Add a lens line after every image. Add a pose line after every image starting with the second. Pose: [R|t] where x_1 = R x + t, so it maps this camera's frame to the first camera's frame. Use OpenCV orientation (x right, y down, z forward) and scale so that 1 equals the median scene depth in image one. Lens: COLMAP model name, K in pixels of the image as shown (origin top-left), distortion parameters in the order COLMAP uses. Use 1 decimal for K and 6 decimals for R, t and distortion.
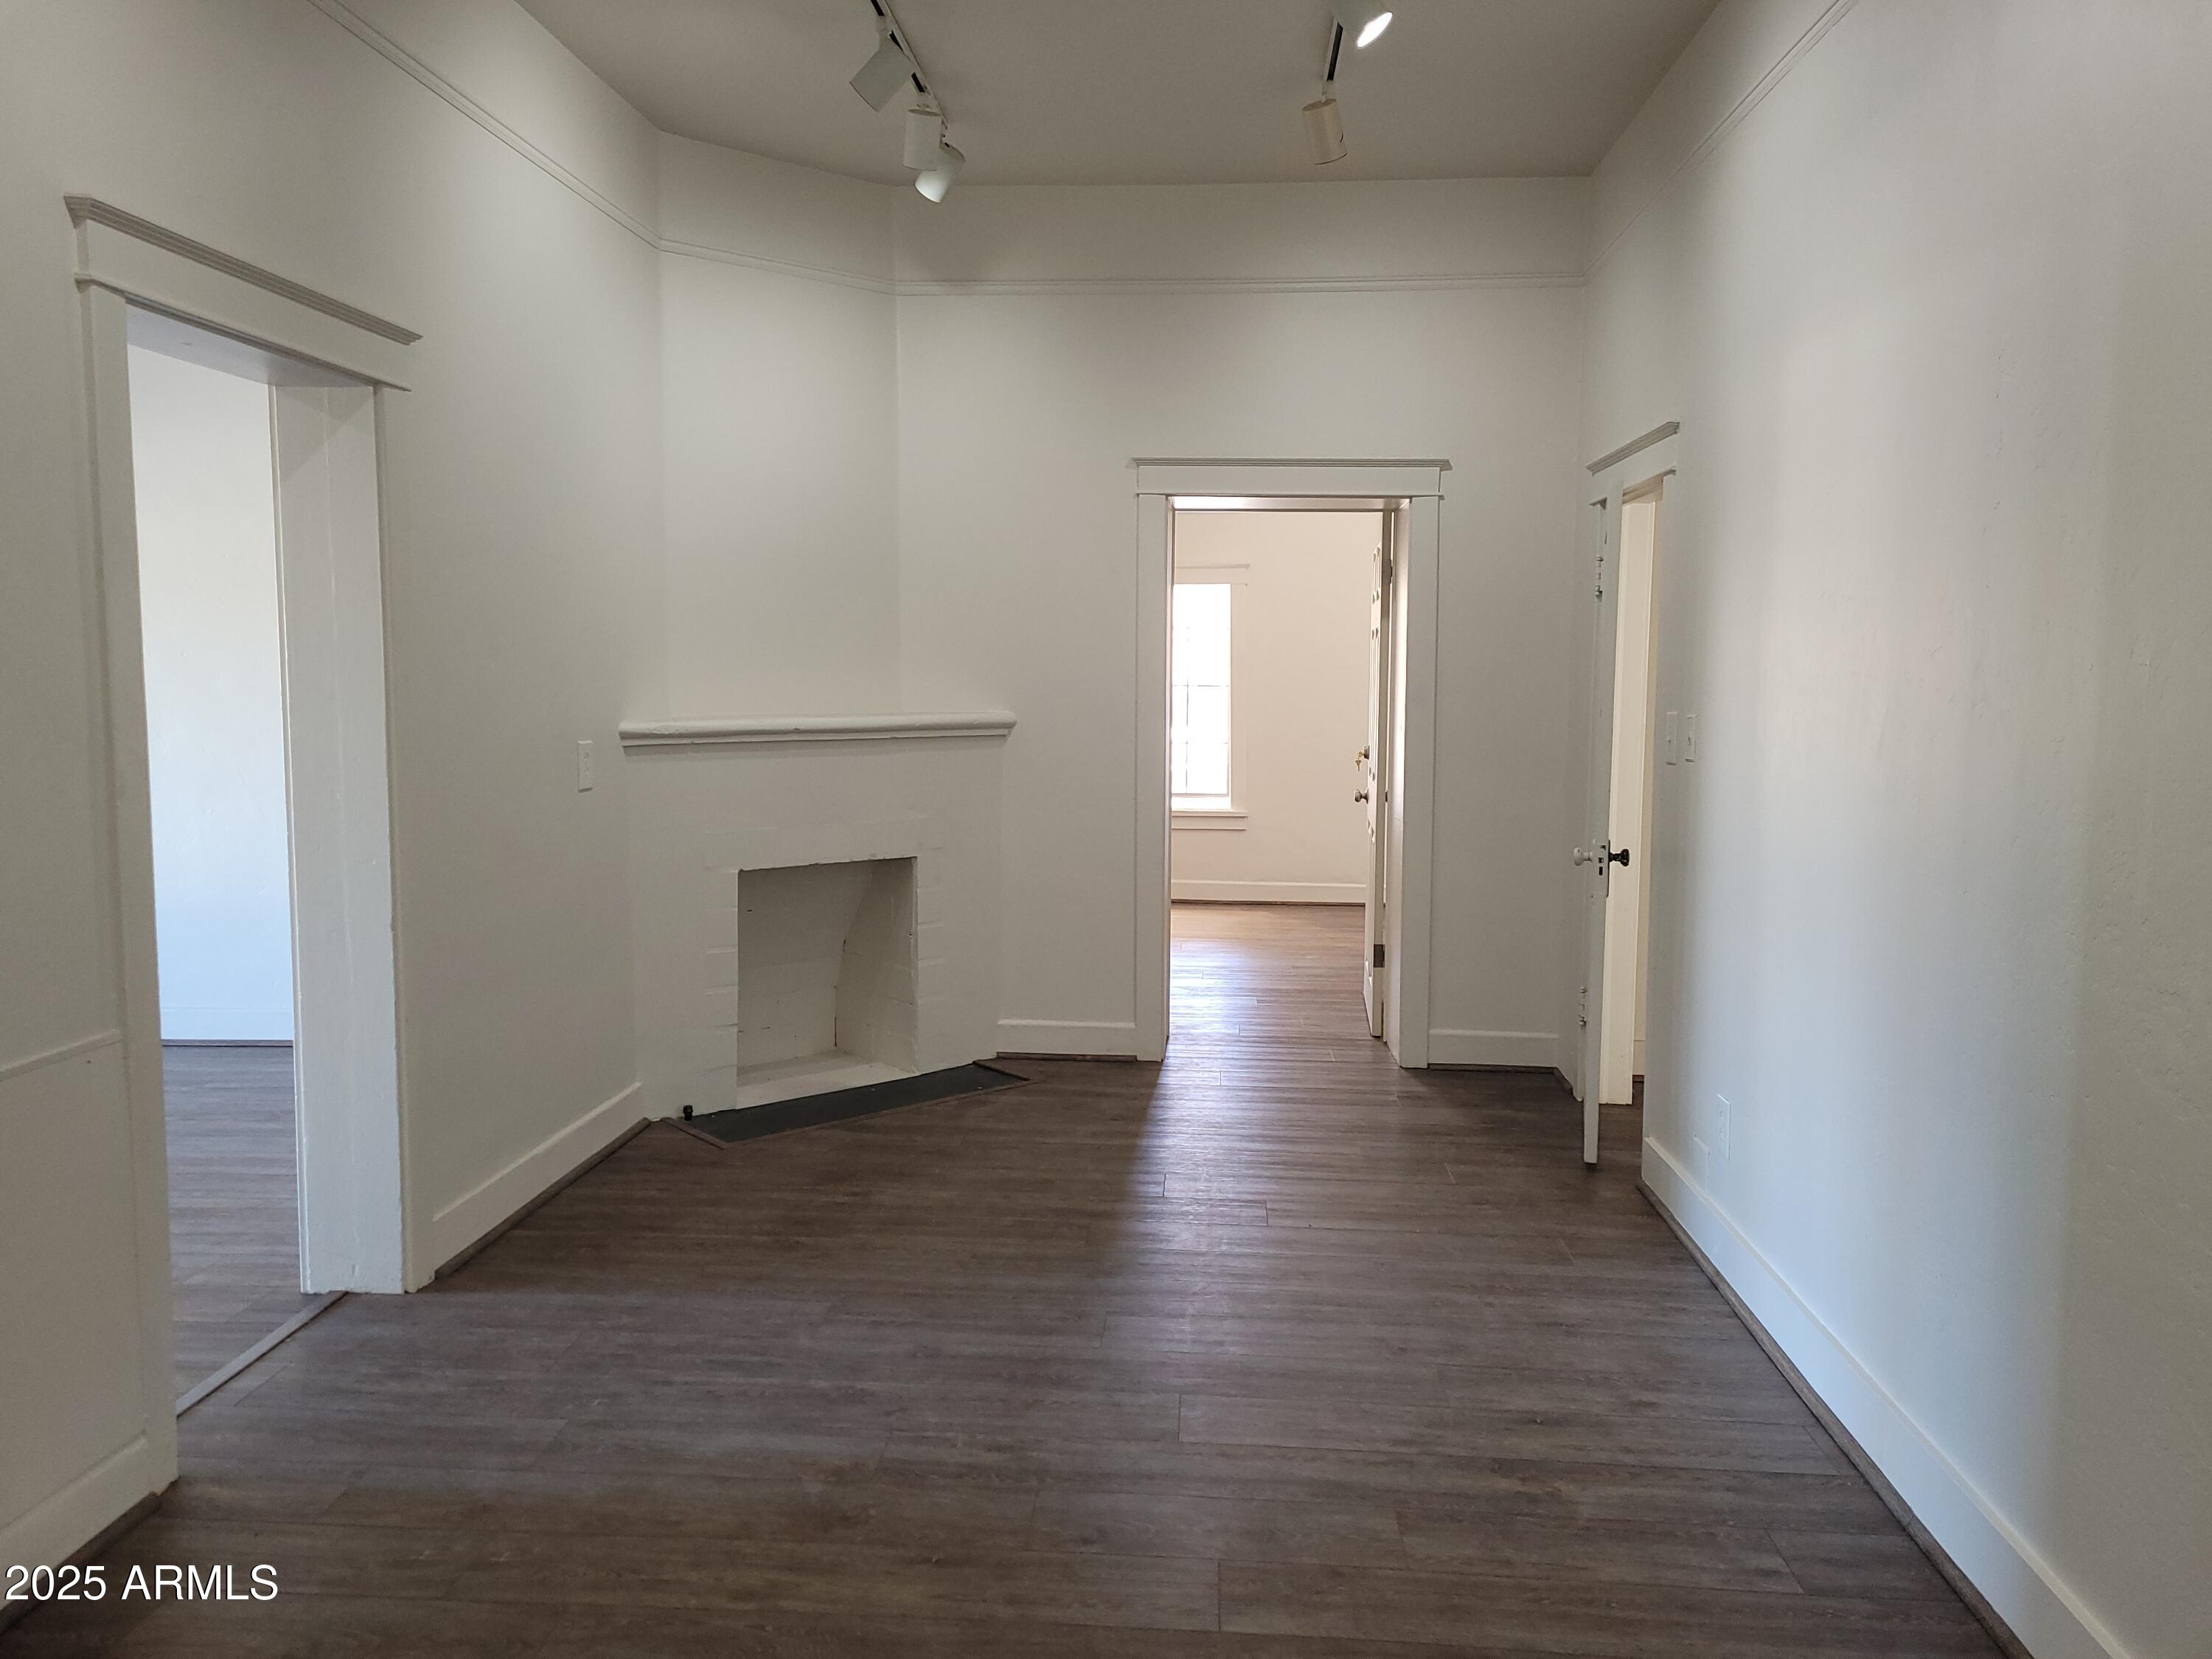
lens RADIAL K [[1662.5, 0, 1106.3], [0, 1662.5, 821.0], [0, 0, 1]] dist [0.044037, -0.024085]
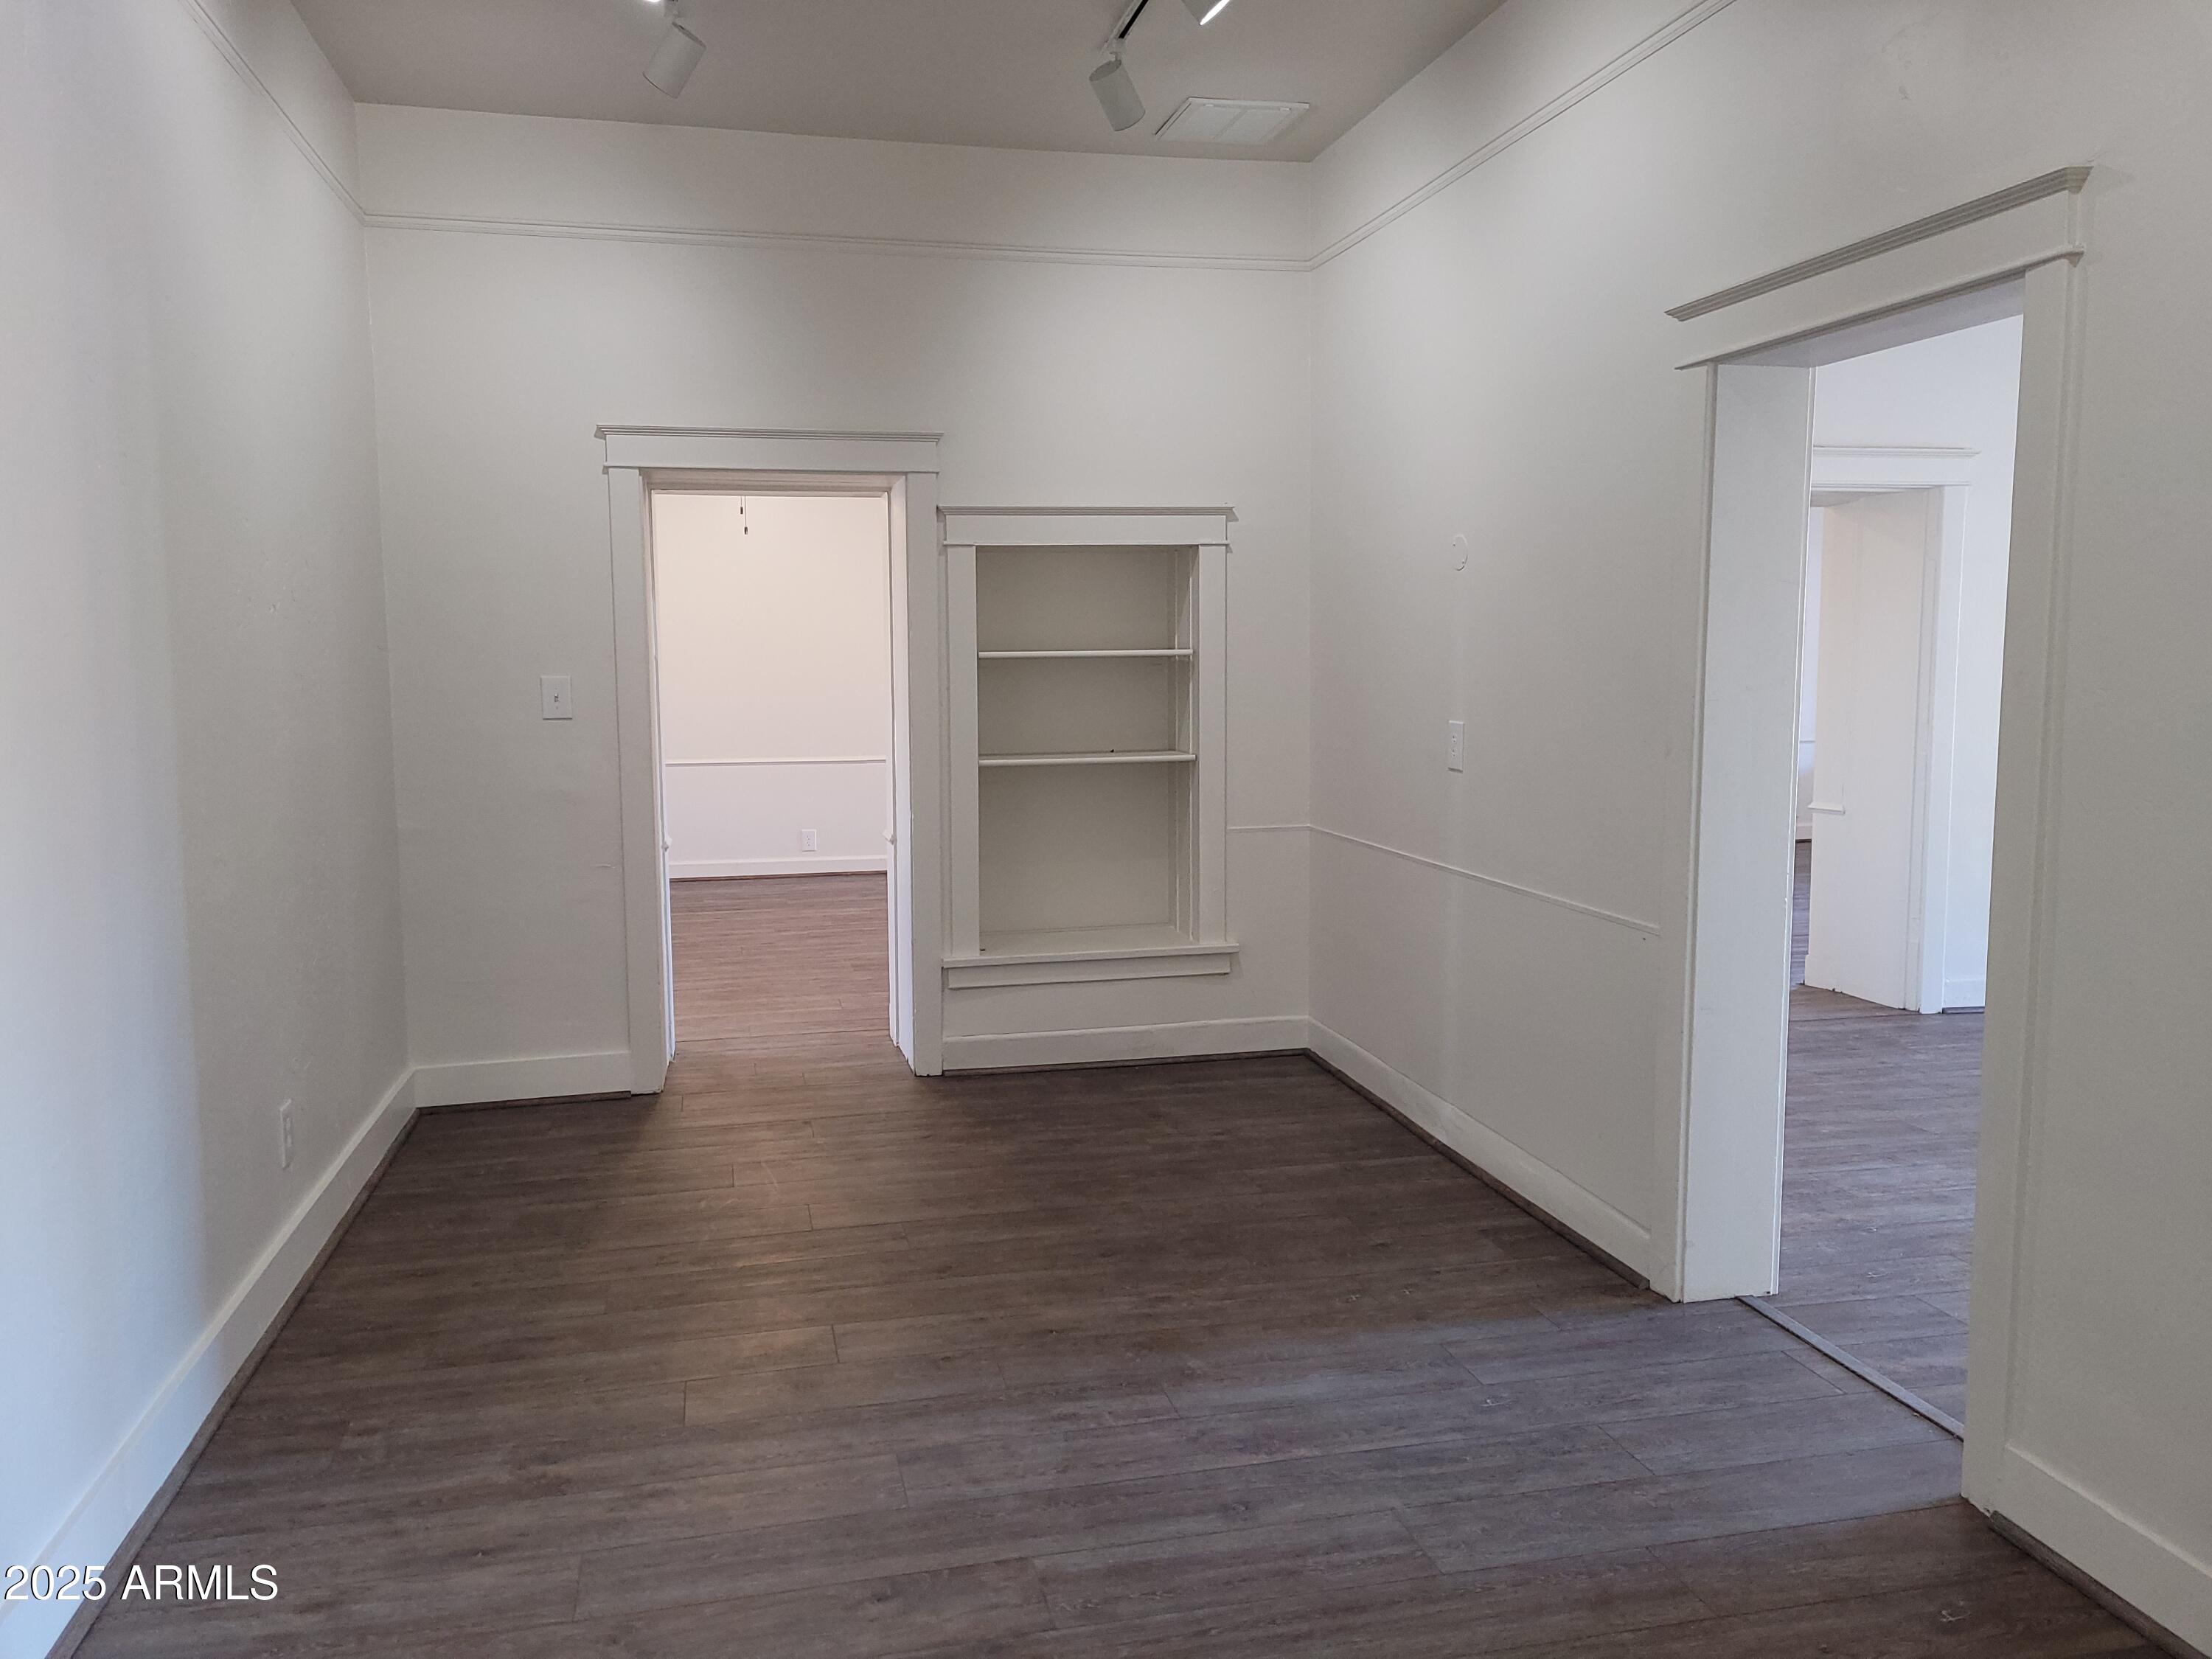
lens RADIAL K [[1662.5, 0, 1106.2], [0, 1662.5, 840.4], [0, 0, 1]] dist [0.044037, -0.024085]
pose [[-0.956502, 0.032684, -0.289888, 0.197480], [-0.027045, 0.979489, 0.199672, -0.177655], [0.290468, 0.198827, -0.936000, 1.881893]]
